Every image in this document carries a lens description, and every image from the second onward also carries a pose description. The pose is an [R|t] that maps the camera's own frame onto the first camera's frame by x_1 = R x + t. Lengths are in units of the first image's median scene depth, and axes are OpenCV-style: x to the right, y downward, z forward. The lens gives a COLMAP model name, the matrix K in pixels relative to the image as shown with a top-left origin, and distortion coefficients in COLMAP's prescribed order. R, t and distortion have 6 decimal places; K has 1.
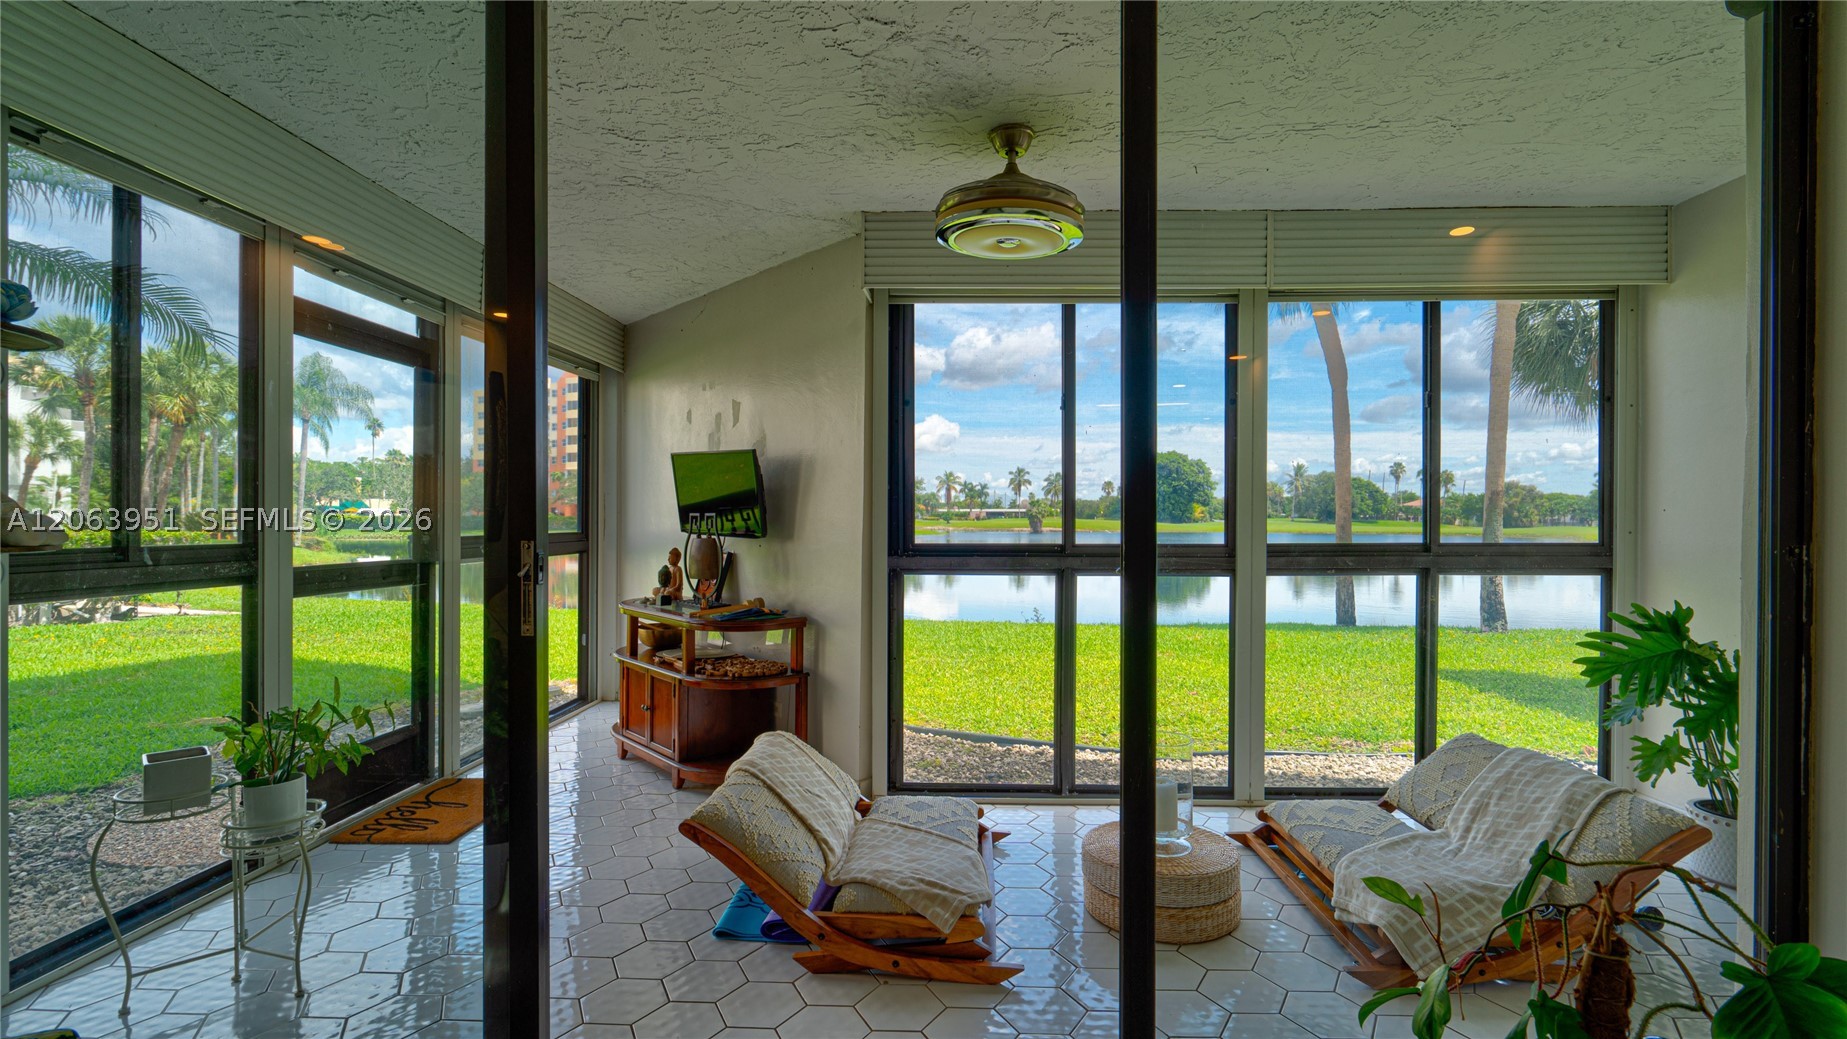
lens RADIAL K [[842.3, 0, 940.0], [0, 842.3, 518.3], [0, 0, 1]] dist [-0.005982, -0.000122]
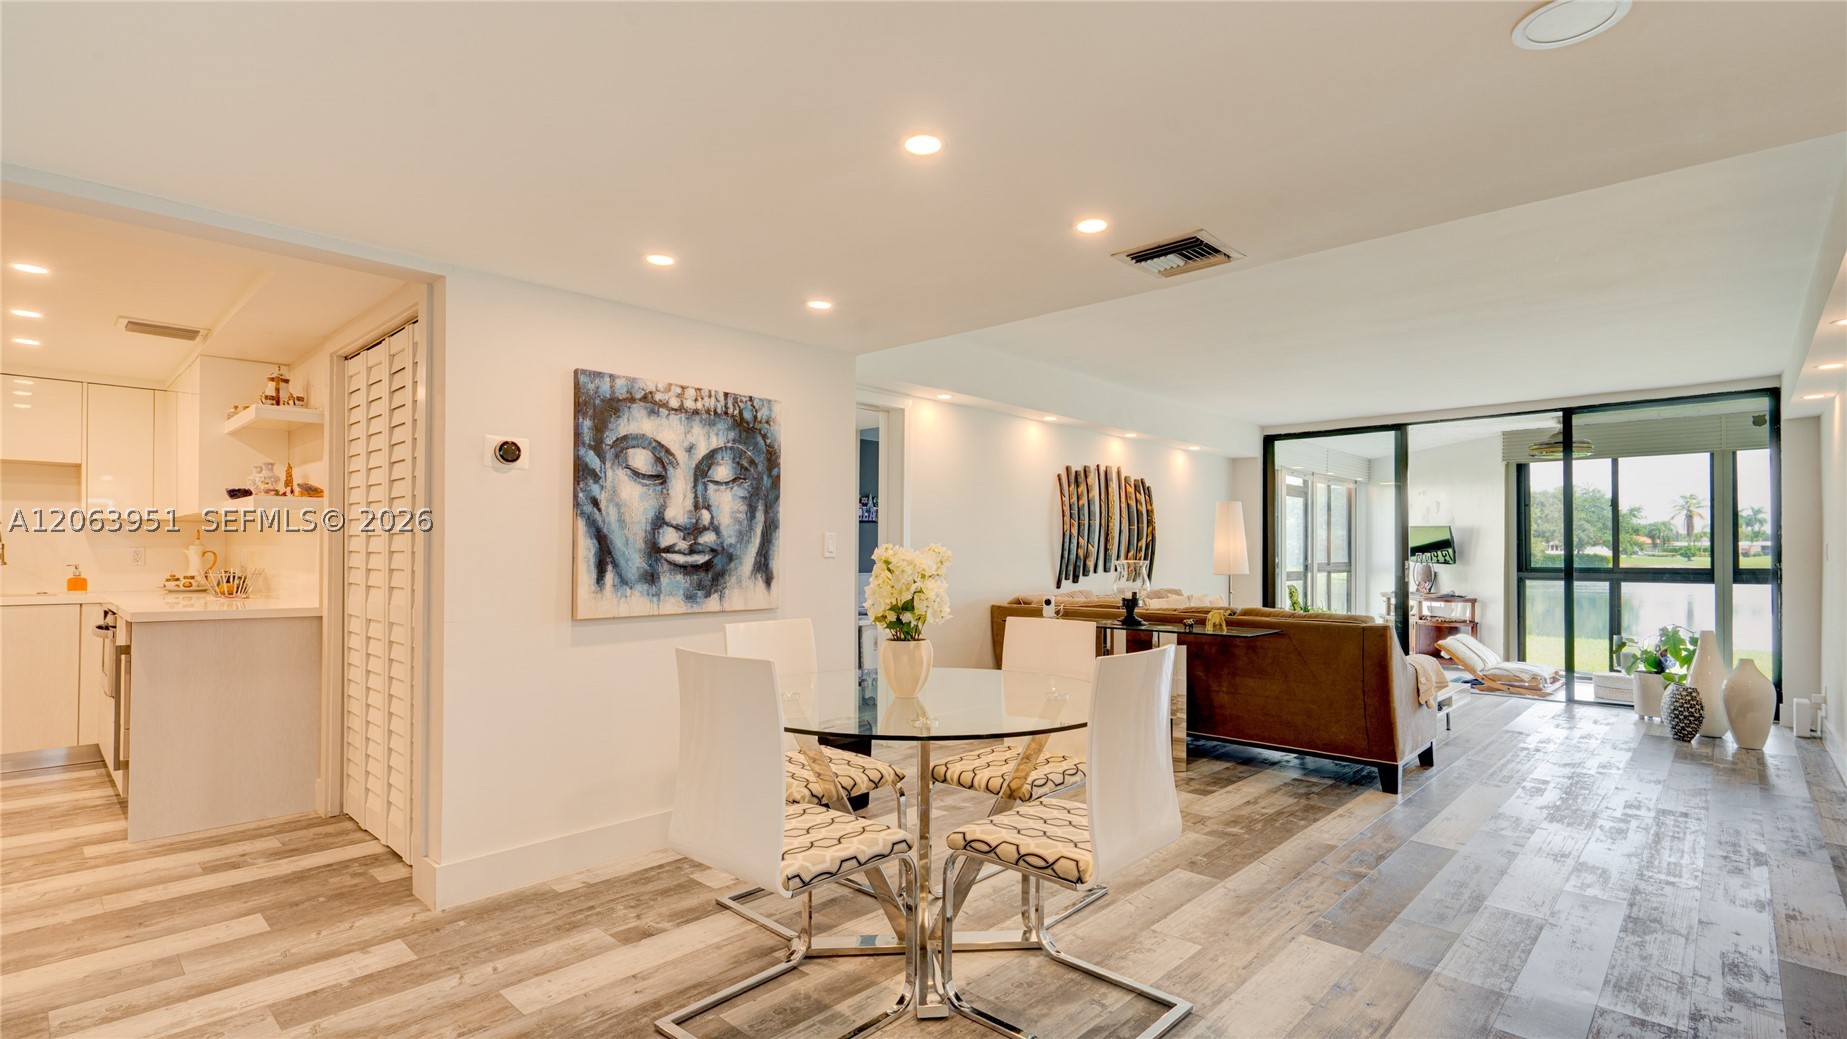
lens RADIAL K [[885.0, 0, 925.2], [0, 885.0, 544.7], [0, 0, 1]] dist [-0.001207, -0.000319]
pose [[0.757785, -0.008949, -0.652443, 0.249919], [0.001414, 0.999926, -0.012072, -0.002786], [0.652502, 0.008226, 0.757742, -1.636134]]
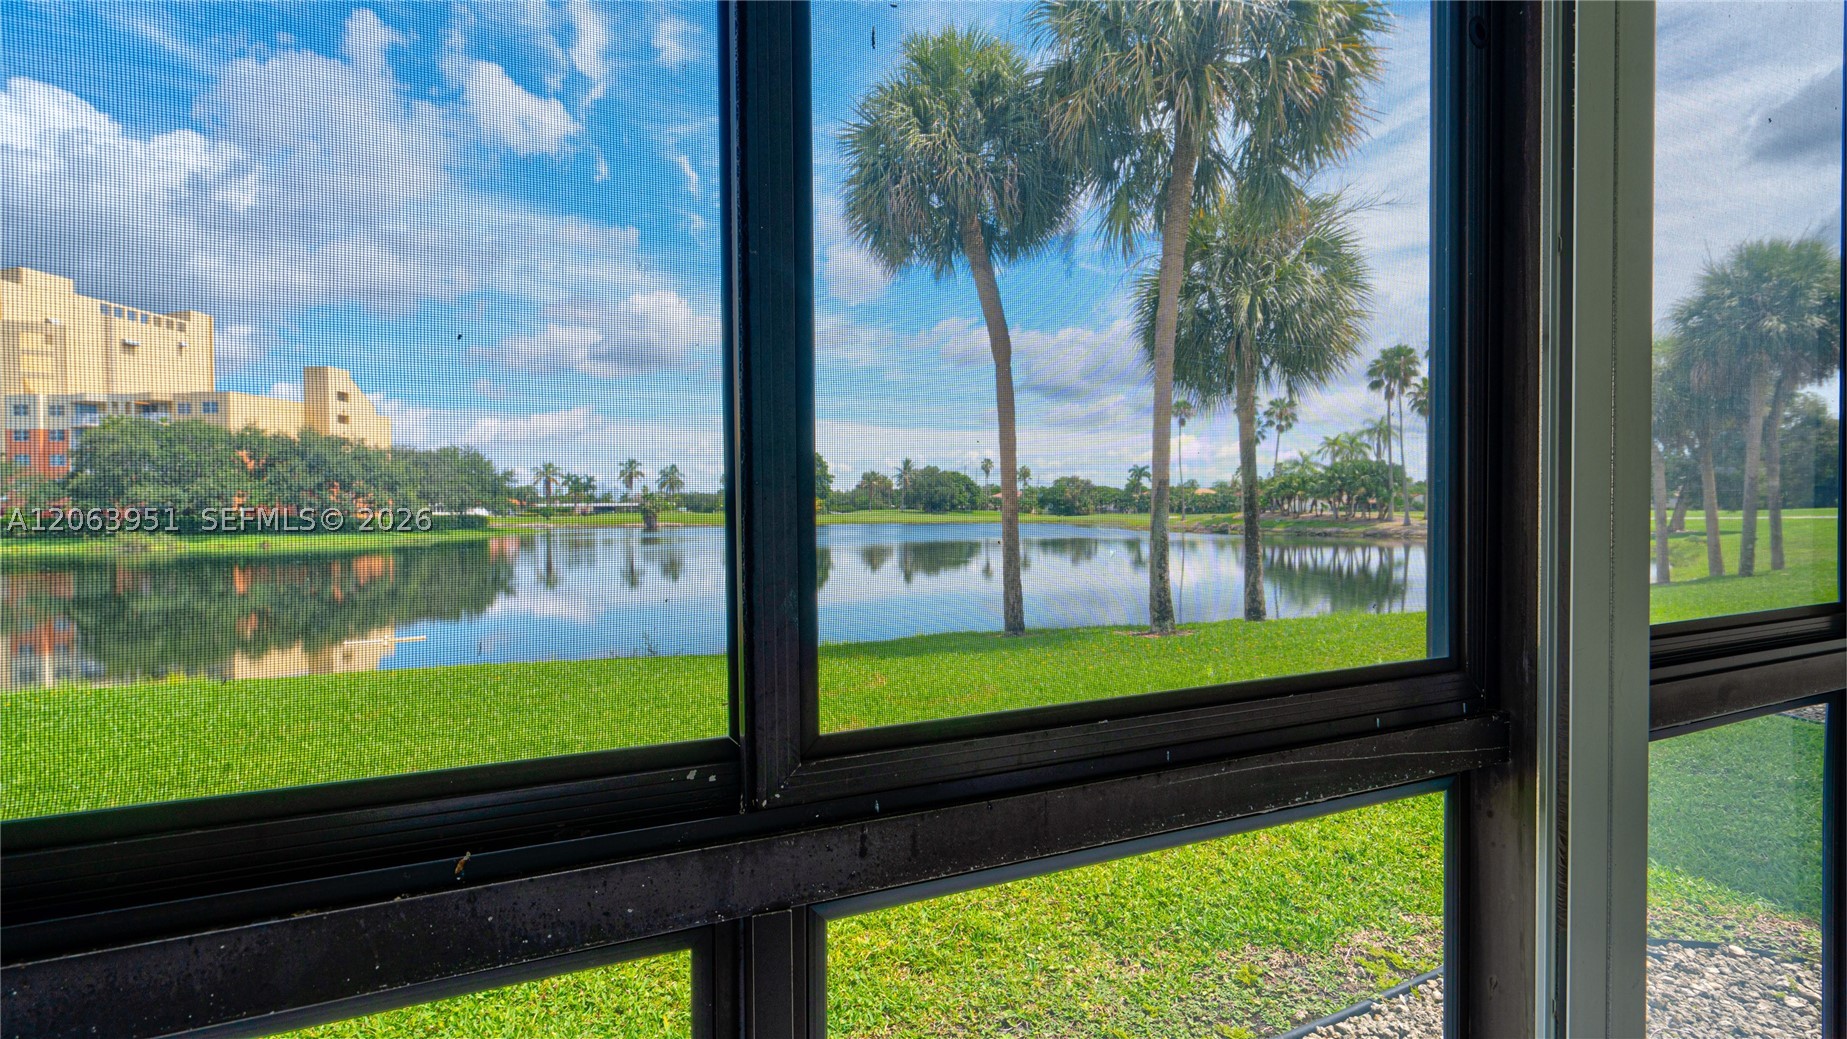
lens RADIAL K [[838.8, 0, 923.5], [0, 838.8, 519.5], [0, 0, 1]] dist [0.000017, 0.000637]
pose [[0.909693, -0.016608, 0.414949, 0.097706], [0.012592, 0.999844, 0.012414, -0.009373], [-0.415090, -0.006068, 0.909760, 0.729267]]
